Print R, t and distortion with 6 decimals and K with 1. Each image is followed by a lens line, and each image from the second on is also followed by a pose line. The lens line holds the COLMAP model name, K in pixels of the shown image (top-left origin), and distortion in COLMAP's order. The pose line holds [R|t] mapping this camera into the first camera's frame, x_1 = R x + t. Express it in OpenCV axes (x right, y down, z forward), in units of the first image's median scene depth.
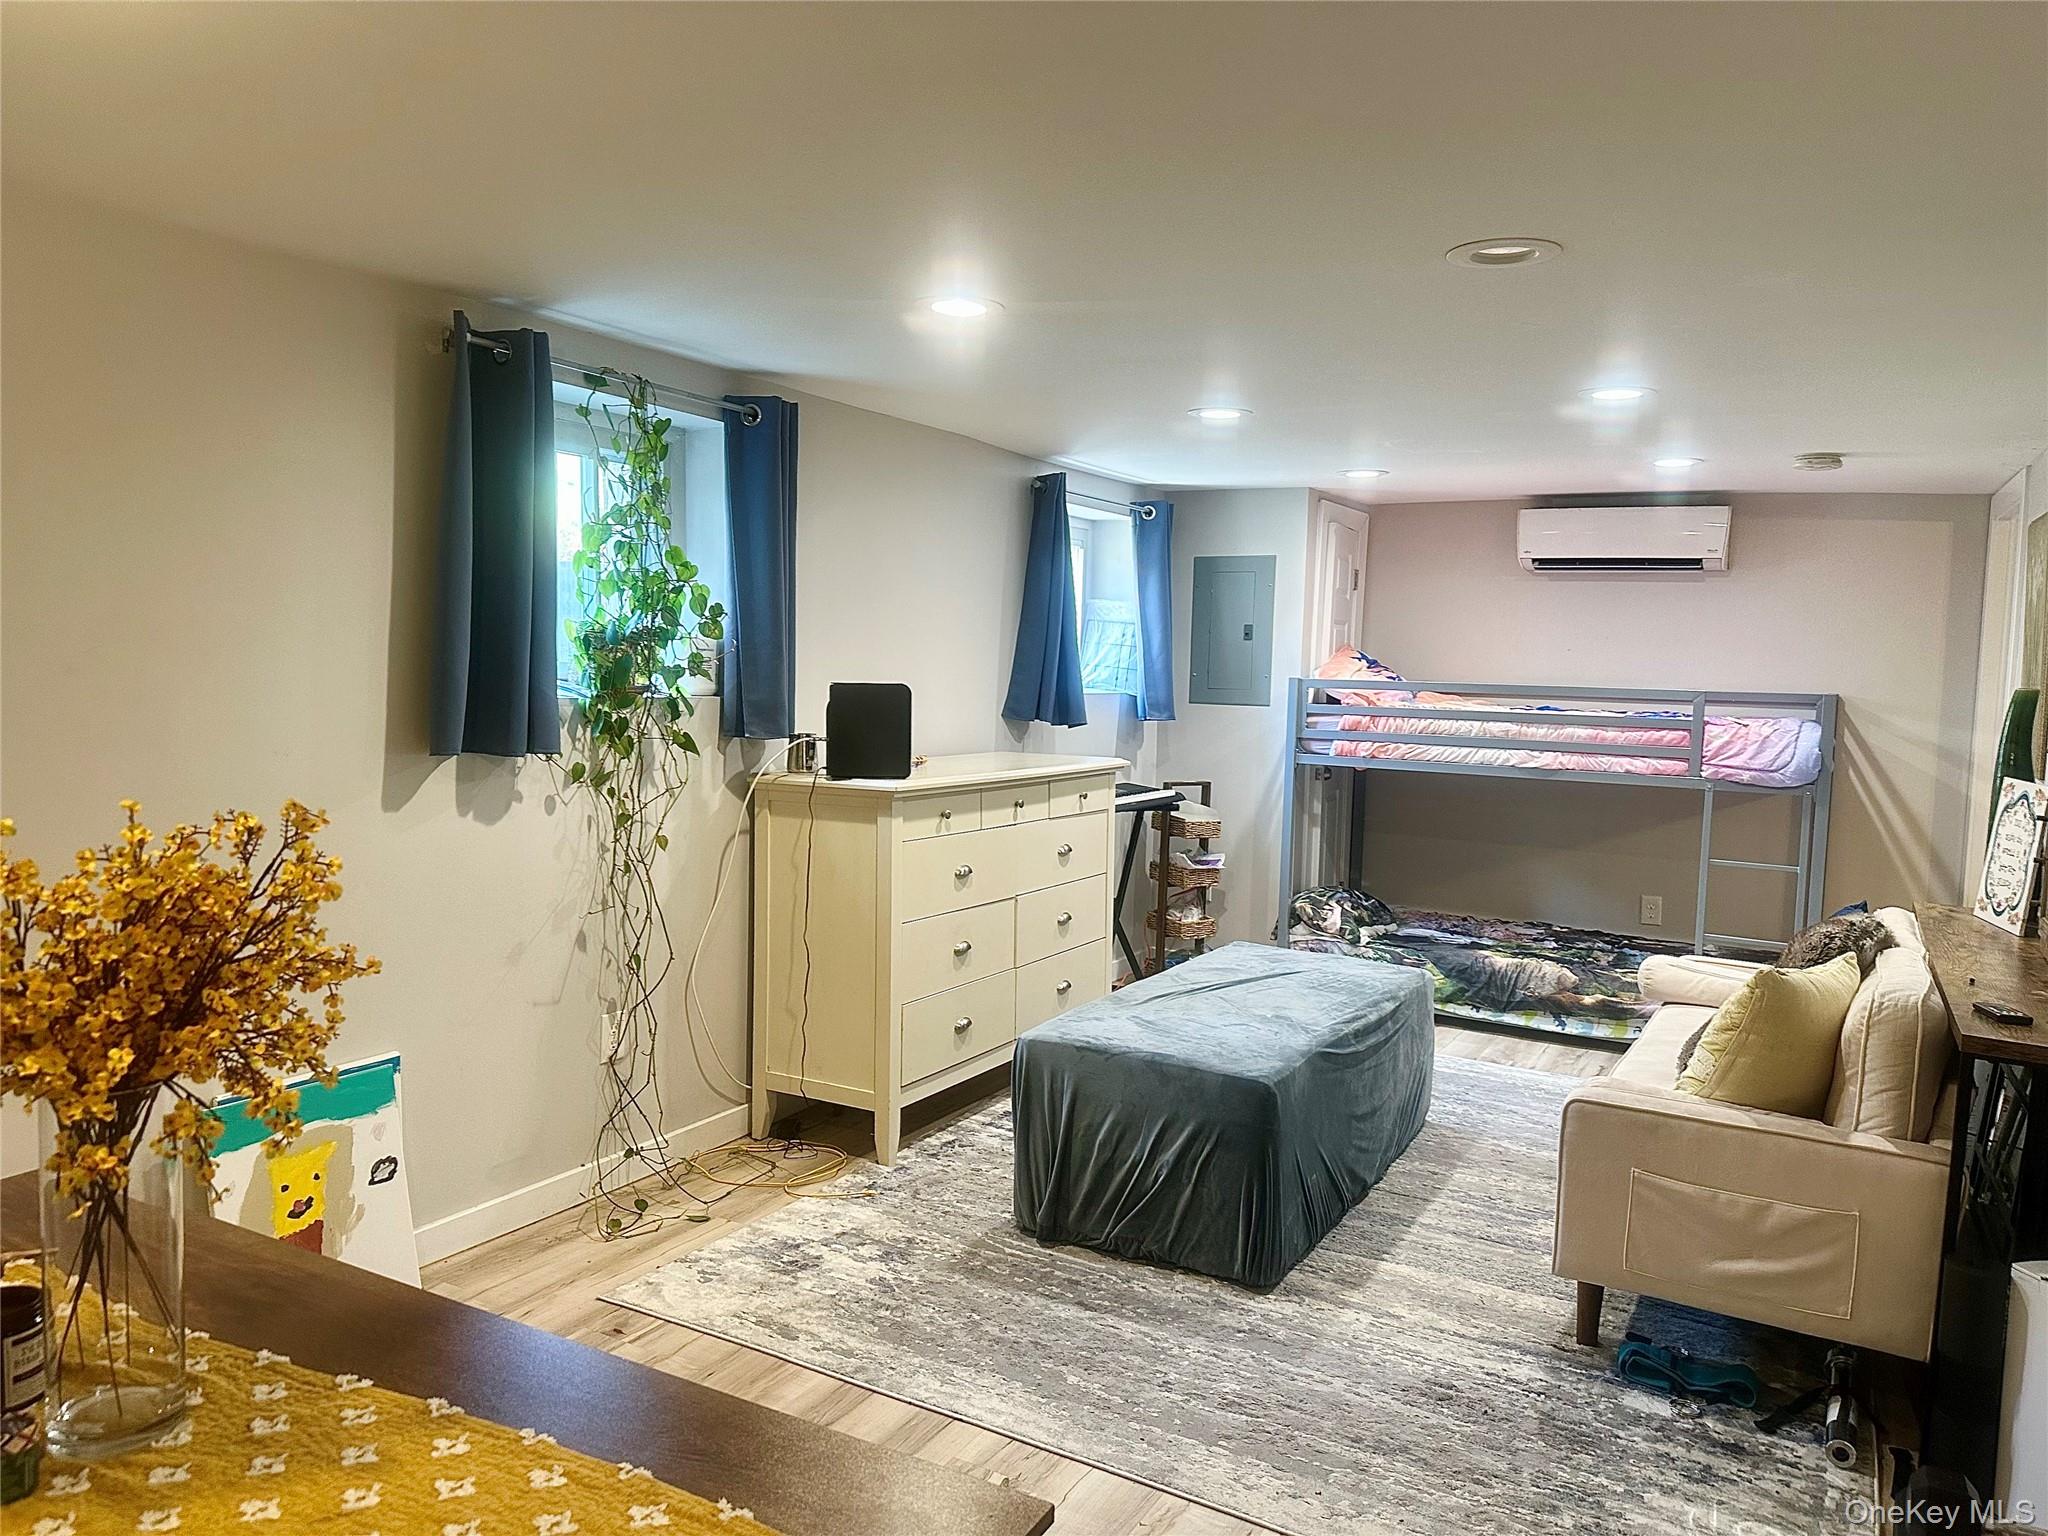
lens RADIAL K [[1444.0, 0, 1031.7], [0, 1444.0, 761.6], [0, 0, 1]] dist [0.046080, -0.055310]
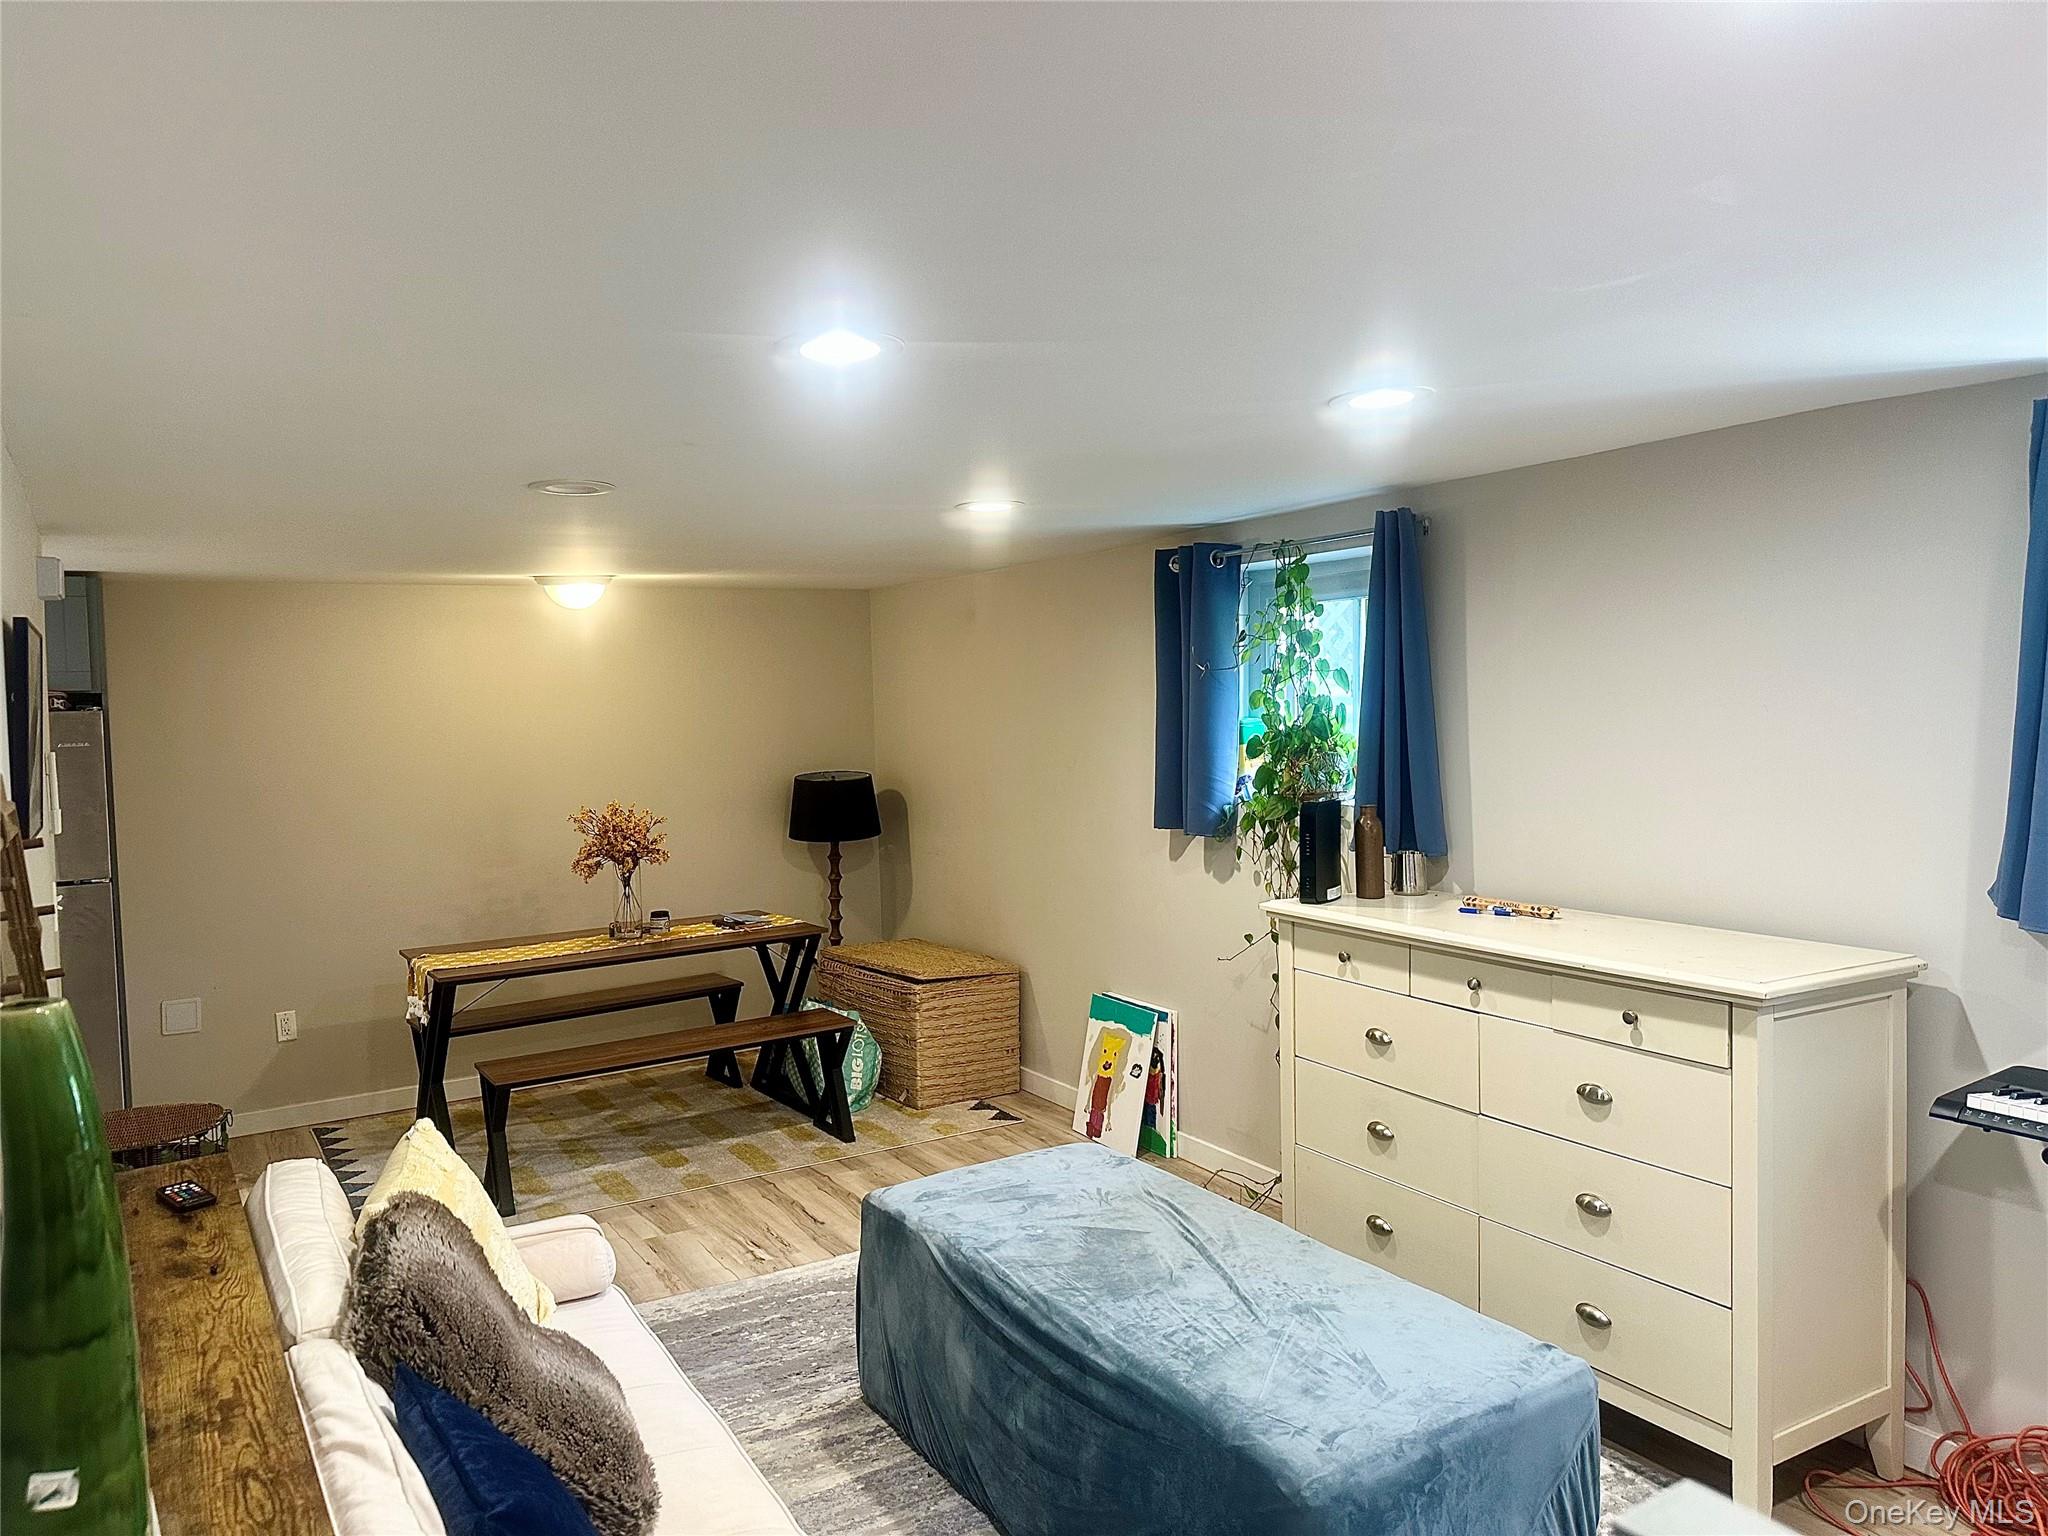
lens RADIAL K [[1444.0, 0, 1031.7], [0, 1444.0, 761.6], [0, 0, 1]] dist [0.046080, -0.055310]
pose [[-0.497461, 0.003209, -0.867480, 0.989523], [-0.074045, 0.996187, 0.046147, -0.132438], [0.864320, 0.087188, -0.495326, 1.577360]]
